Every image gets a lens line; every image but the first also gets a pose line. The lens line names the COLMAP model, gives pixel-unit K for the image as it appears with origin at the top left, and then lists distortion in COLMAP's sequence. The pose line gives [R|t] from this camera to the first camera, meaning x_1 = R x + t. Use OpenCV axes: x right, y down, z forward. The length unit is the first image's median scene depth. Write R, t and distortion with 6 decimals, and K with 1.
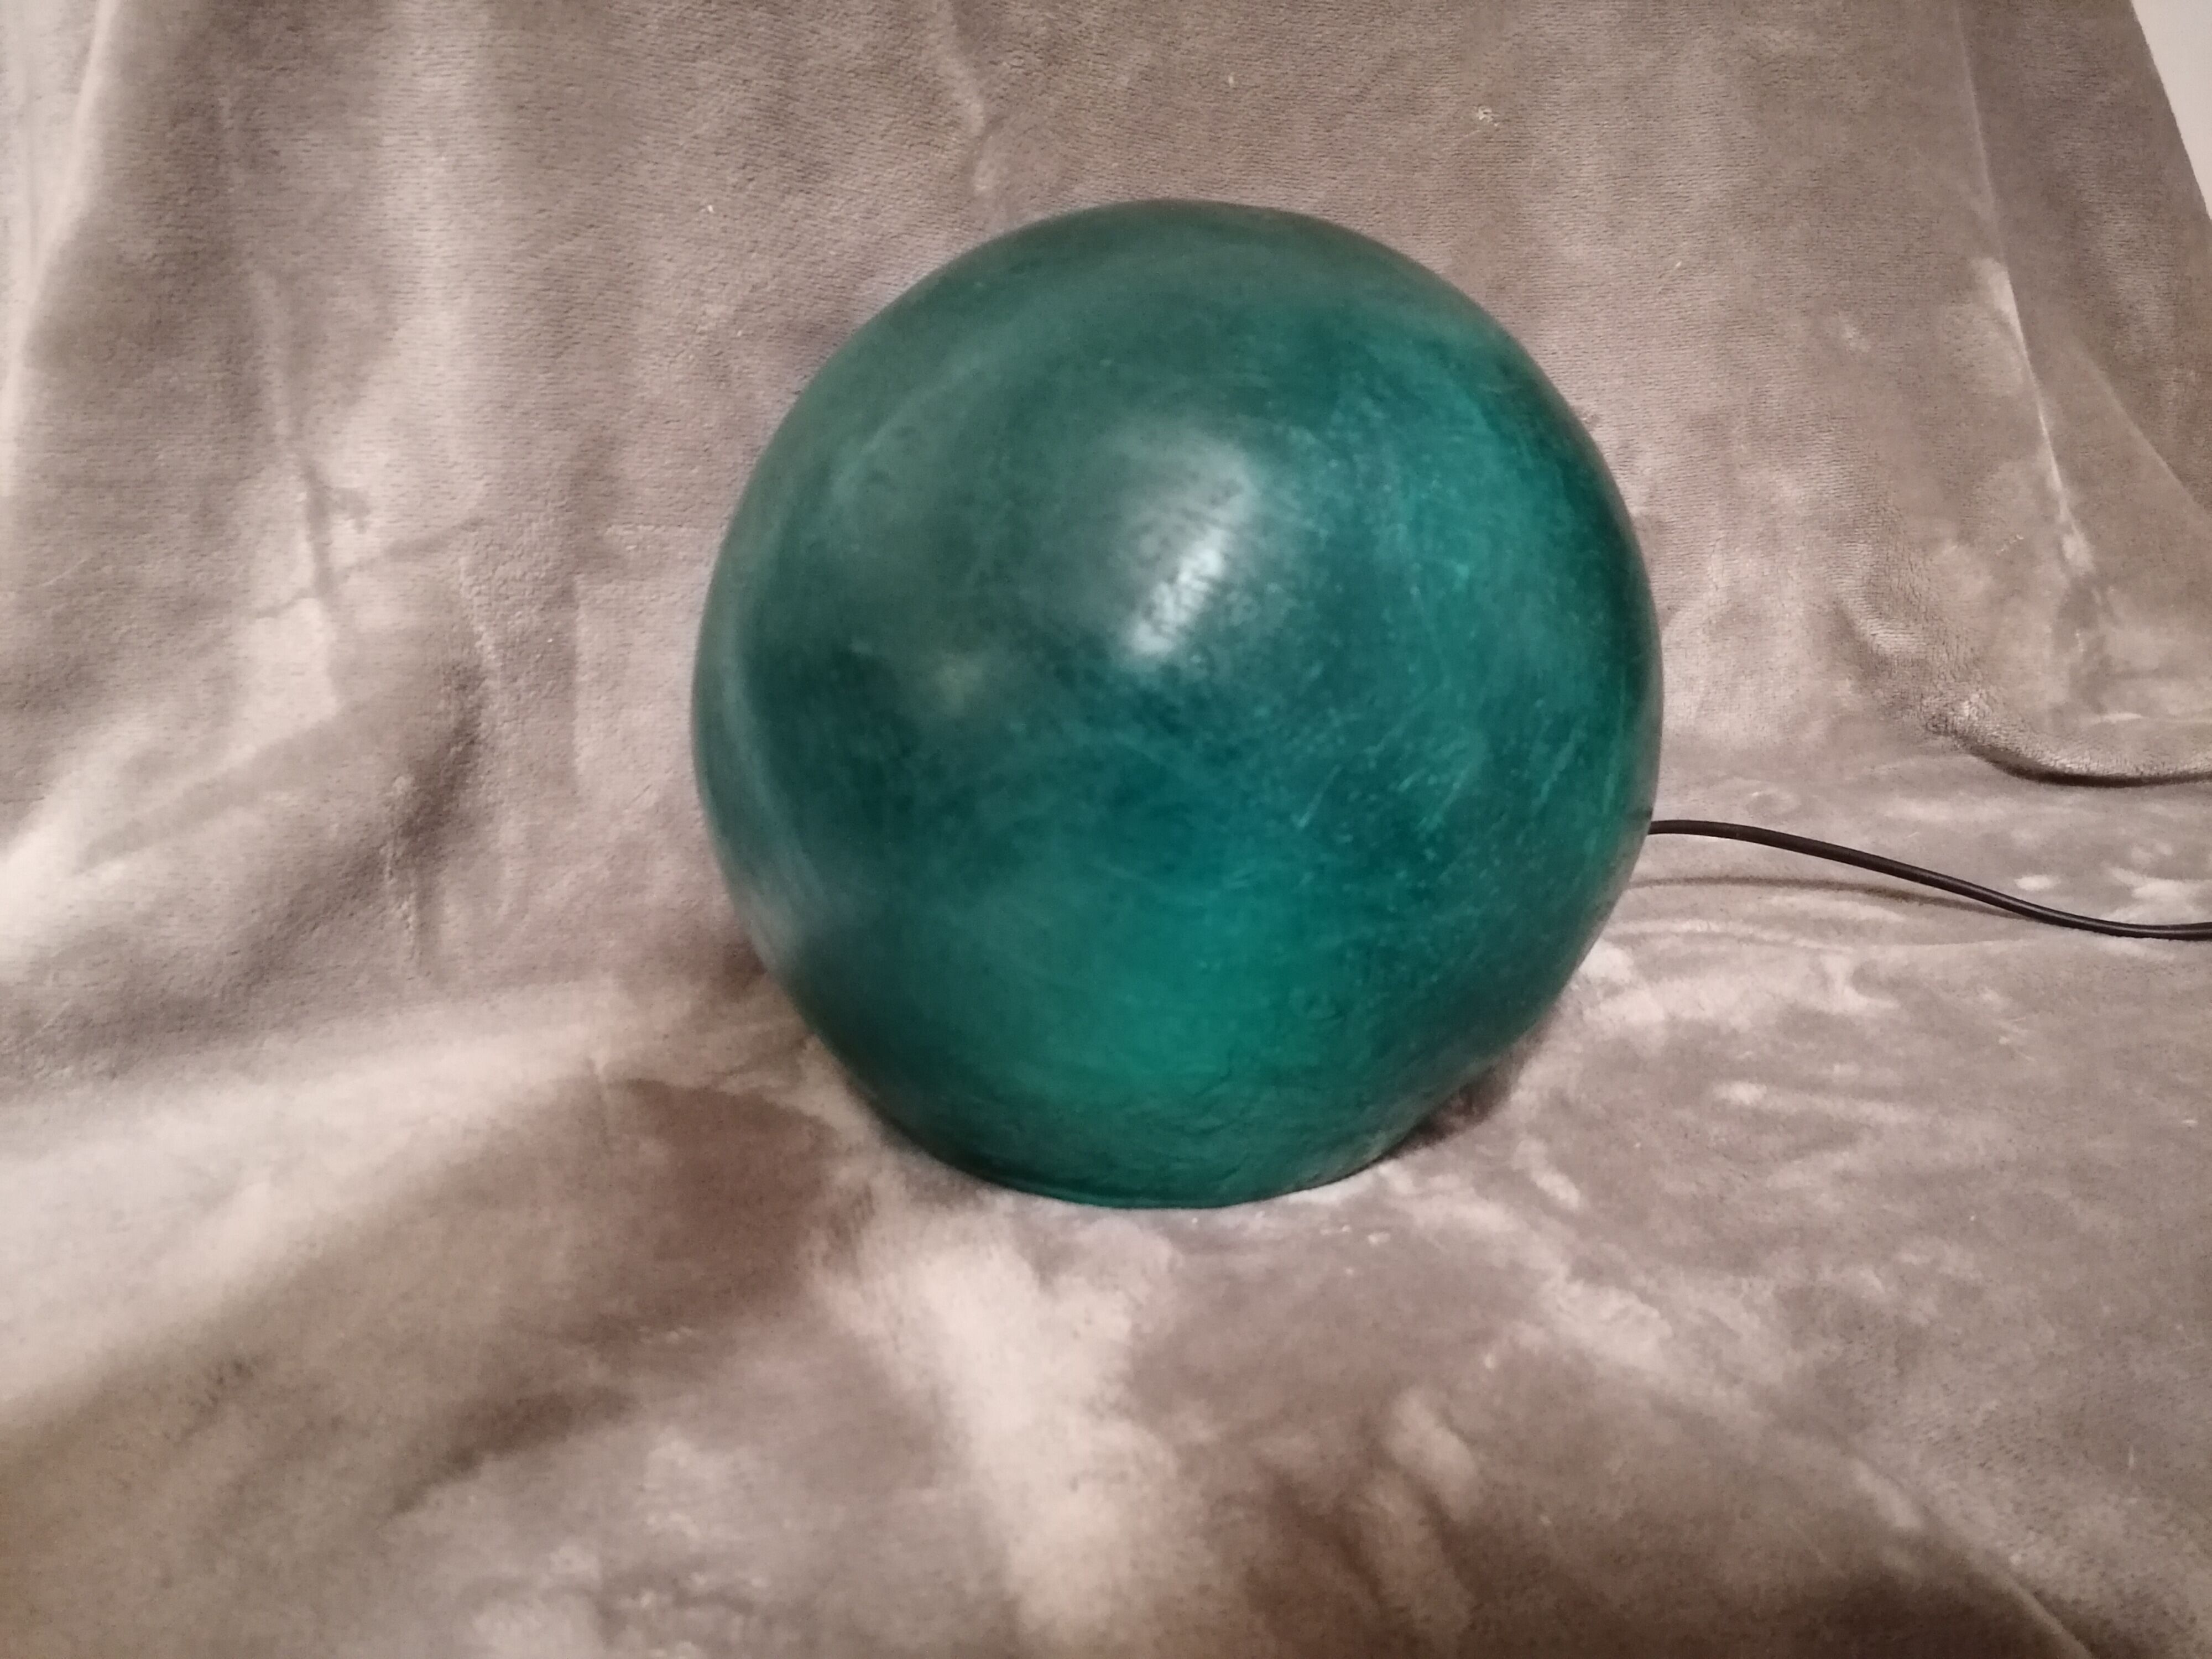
lens RADIAL K [[1762.8, 0, 1089.3], [0, 1762.8, 897.9], [0, 0, 1]] dist [0.066448, -0.124204]
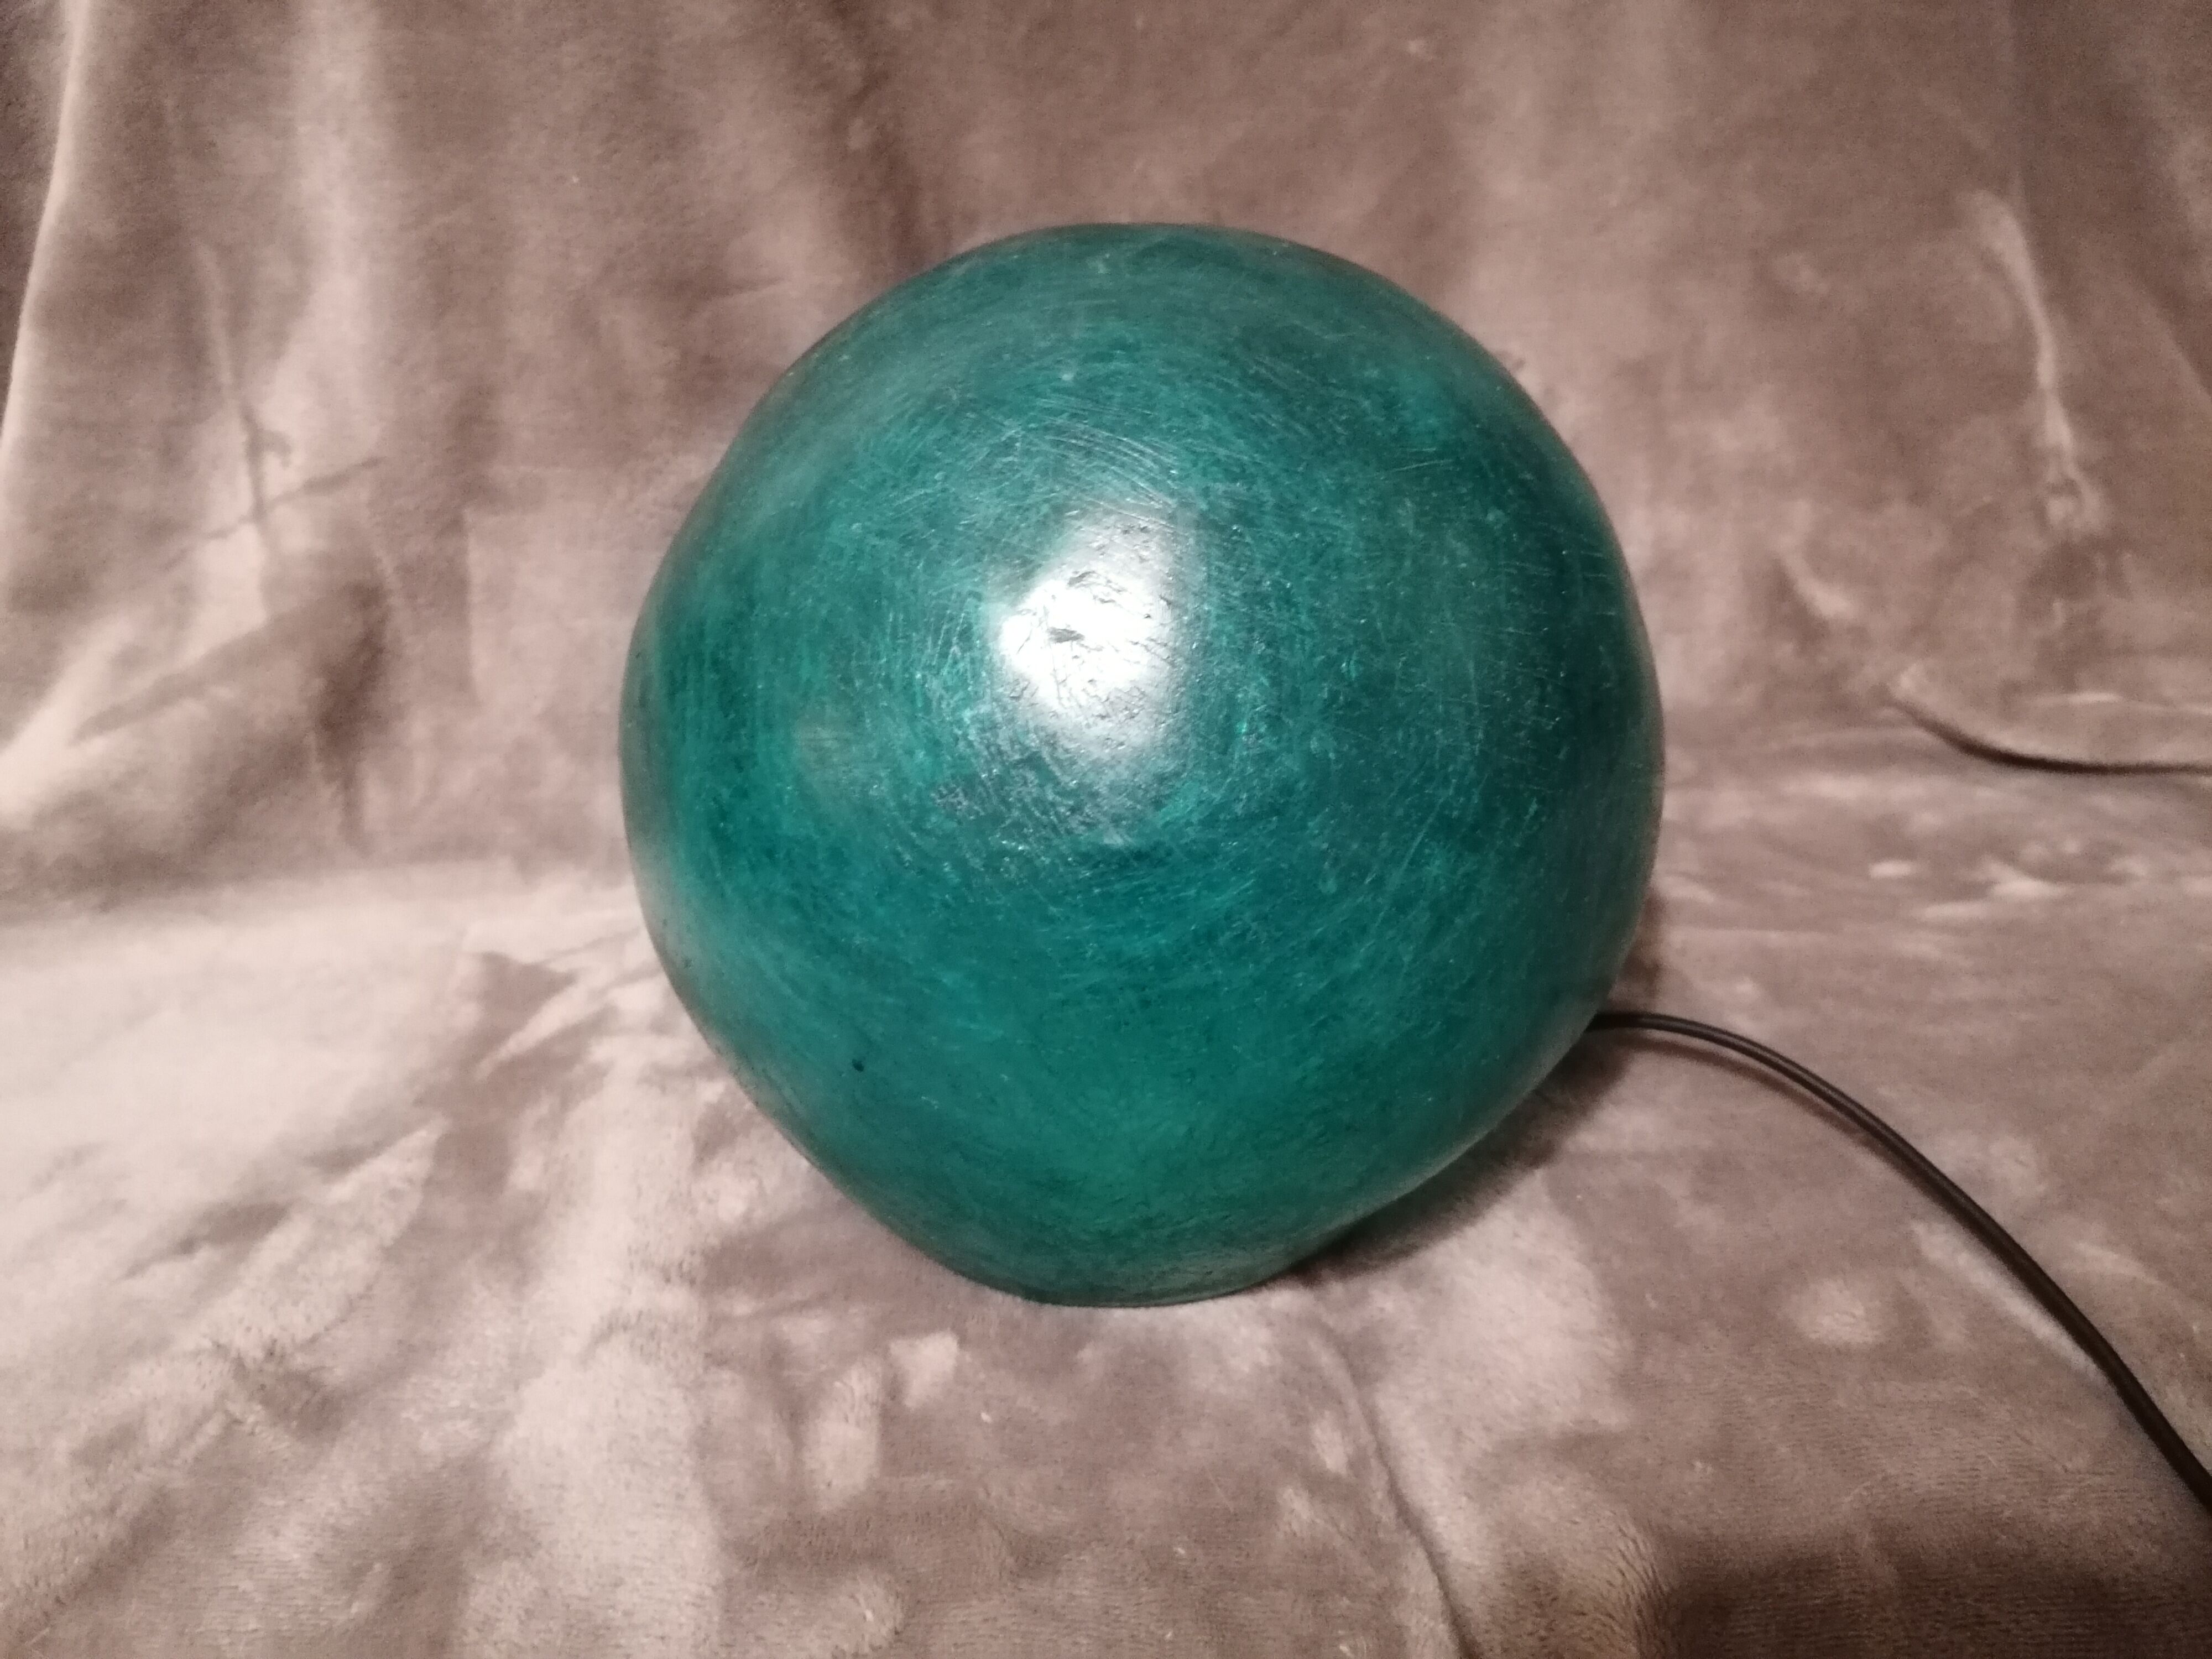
lens RADIAL K [[1762.8, 0, 1103.1], [0, 1762.8, 908.1], [0, 0, 1]] dist [0.066448, -0.124204]
pose [[0.969220, 0.083614, -0.231561, 0.398299], [-0.065055, 0.994111, 0.086666, -0.051977], [0.237444, -0.068934, 0.968952, -0.030466]]
